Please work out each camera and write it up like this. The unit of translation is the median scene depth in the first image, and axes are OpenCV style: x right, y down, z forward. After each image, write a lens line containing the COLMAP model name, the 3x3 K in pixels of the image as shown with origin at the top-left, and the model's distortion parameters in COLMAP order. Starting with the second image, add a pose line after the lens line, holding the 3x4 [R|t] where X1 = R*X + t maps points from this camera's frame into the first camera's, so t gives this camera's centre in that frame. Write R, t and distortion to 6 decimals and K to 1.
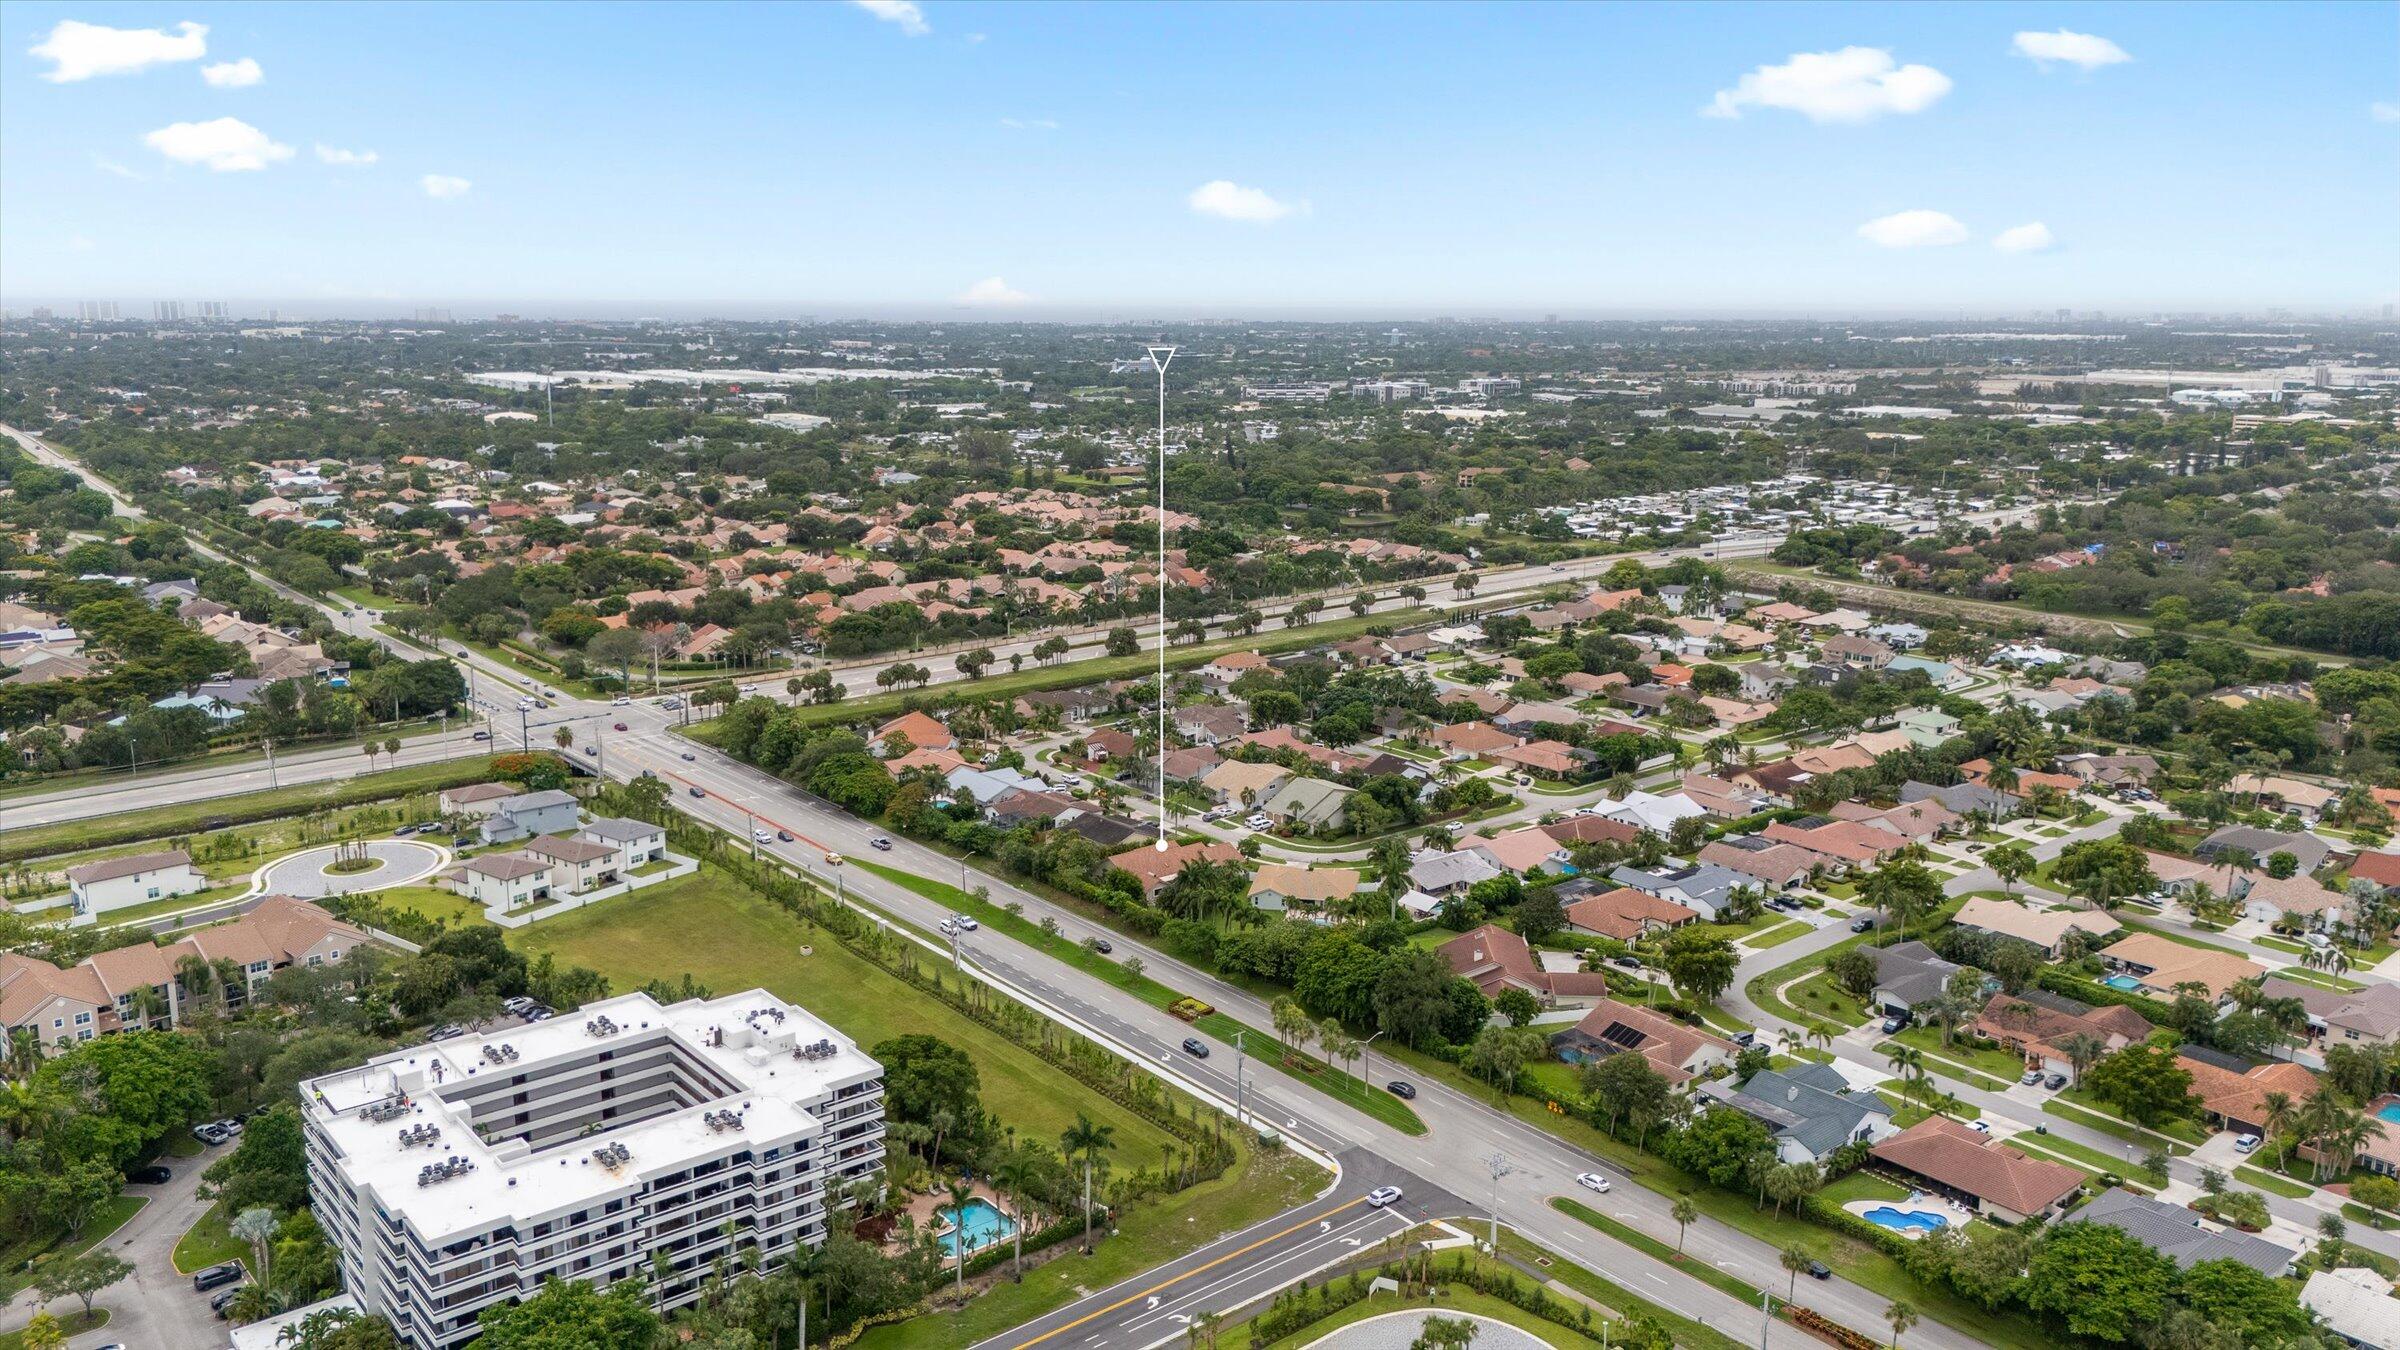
lens RADIAL K [[1755.7, 0, 1216.0], [0, 1755.7, 675.8], [0, 0, 1]] dist [0.064528, -0.059633]
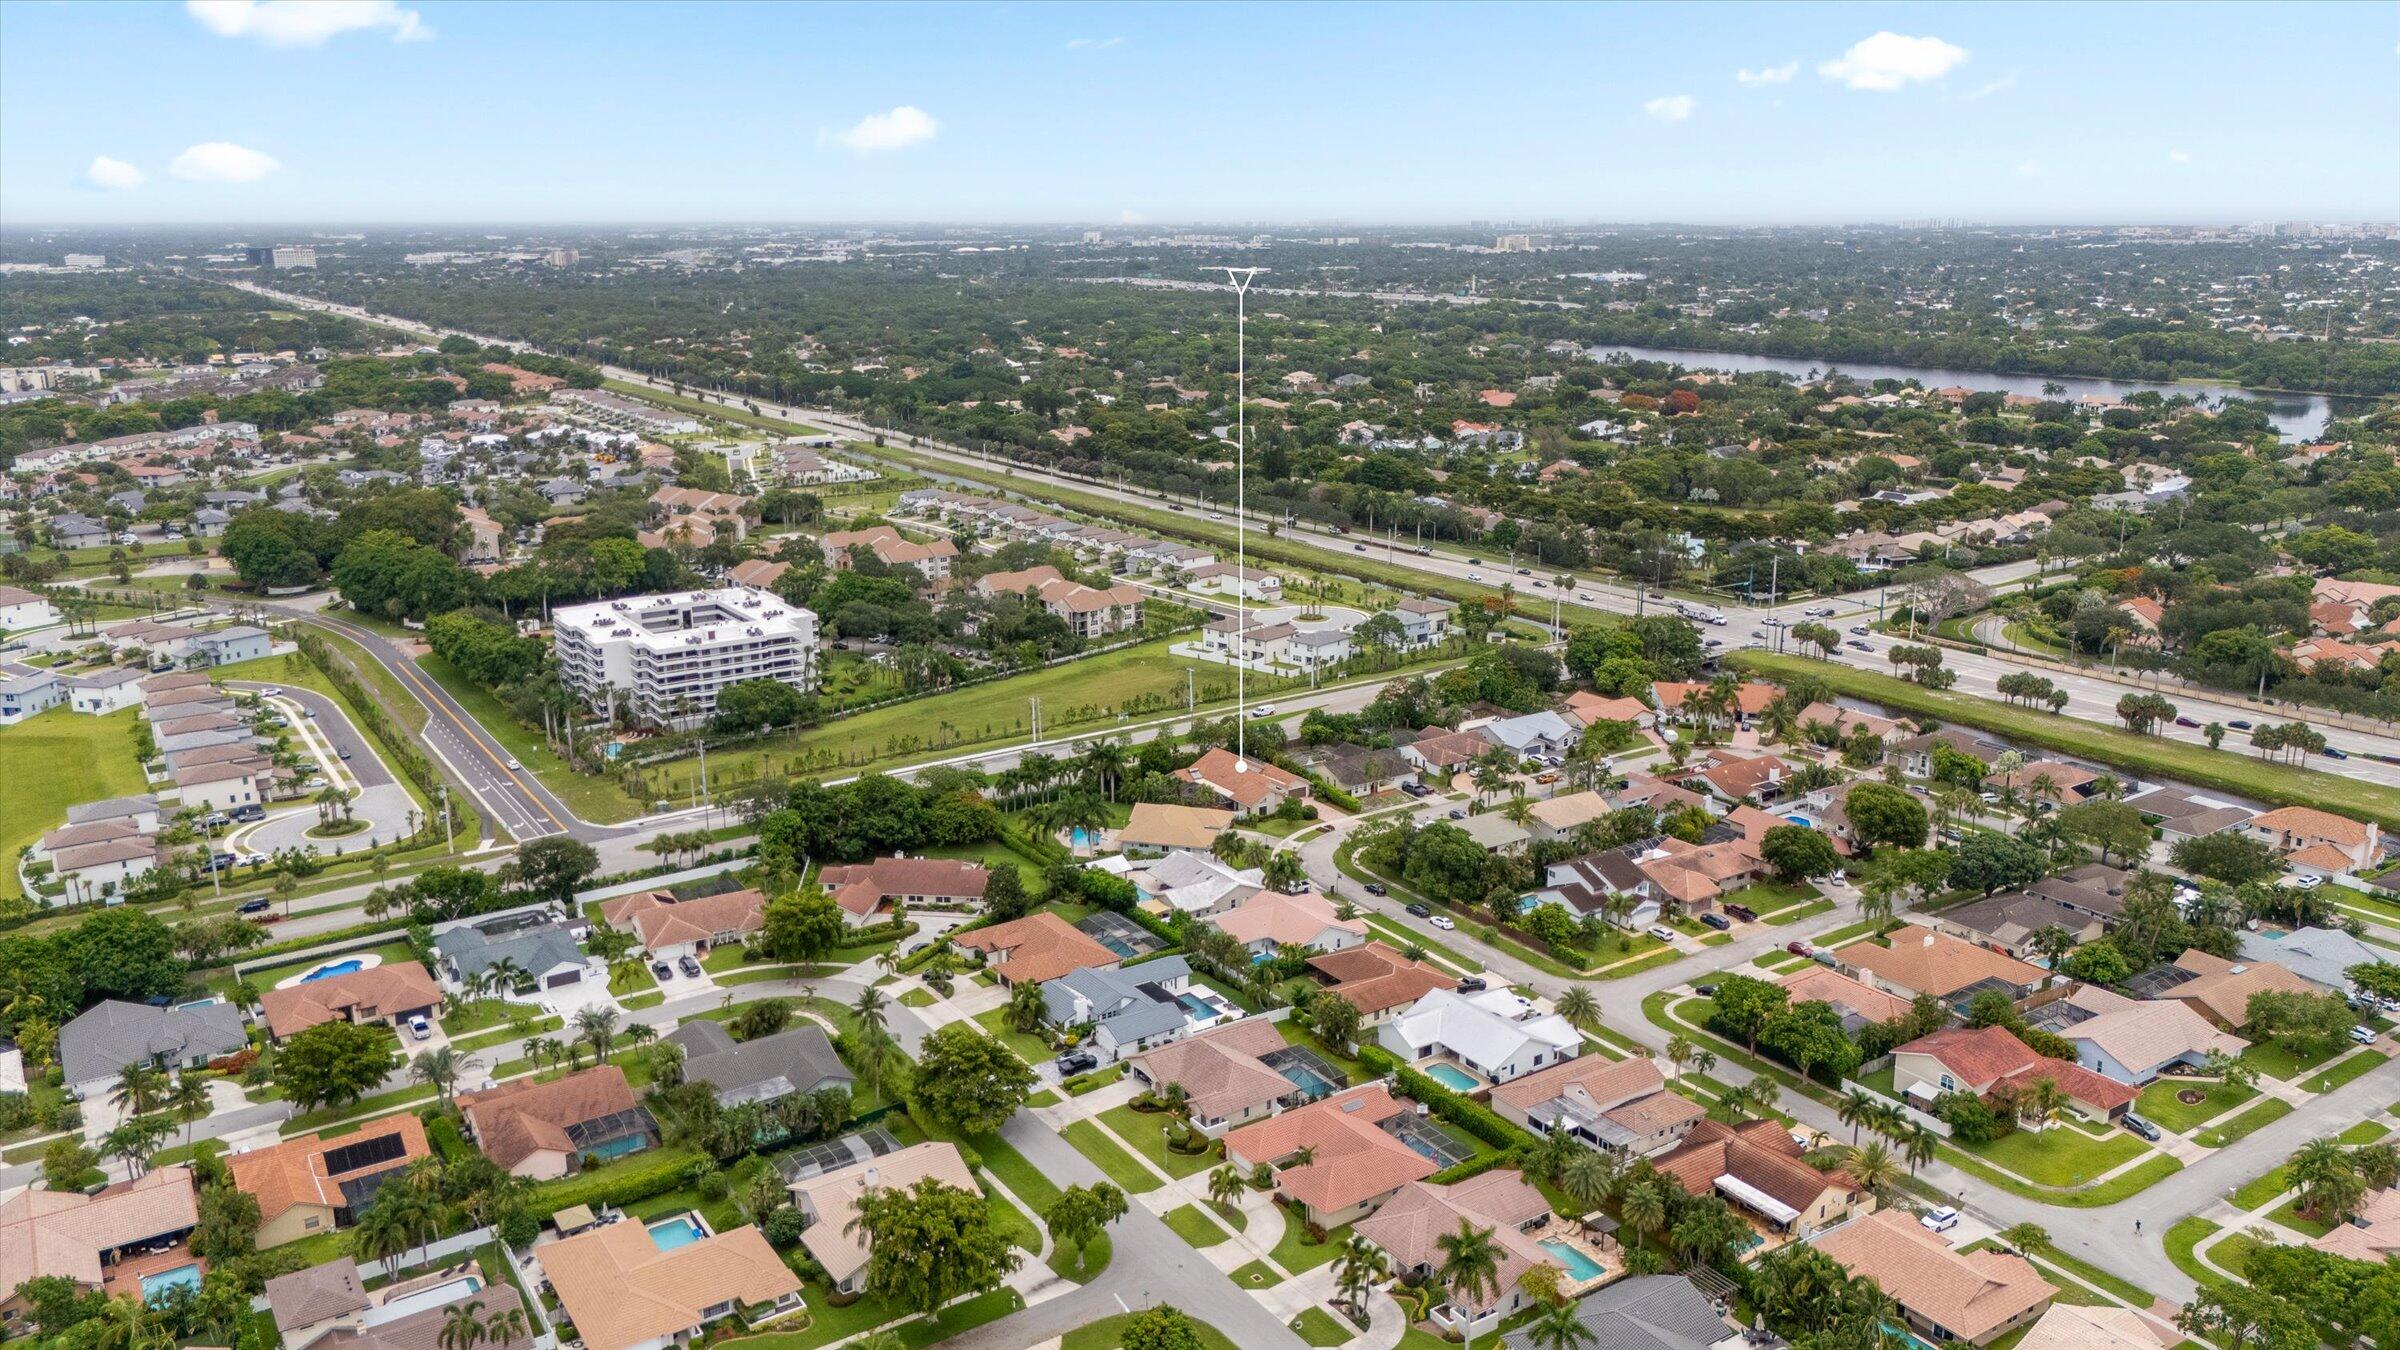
lens RADIAL K [[1755.7, 0, 1216.0], [0, 1755.7, 675.8], [0, 0, 1]] dist [0.064528, -0.059633]
pose [[-0.106400, 0.244235, -0.963861, 0.955007], [-0.199382, 0.944435, 0.261322, -0.215081], [0.974128, 0.219982, -0.051792, 1.043727]]
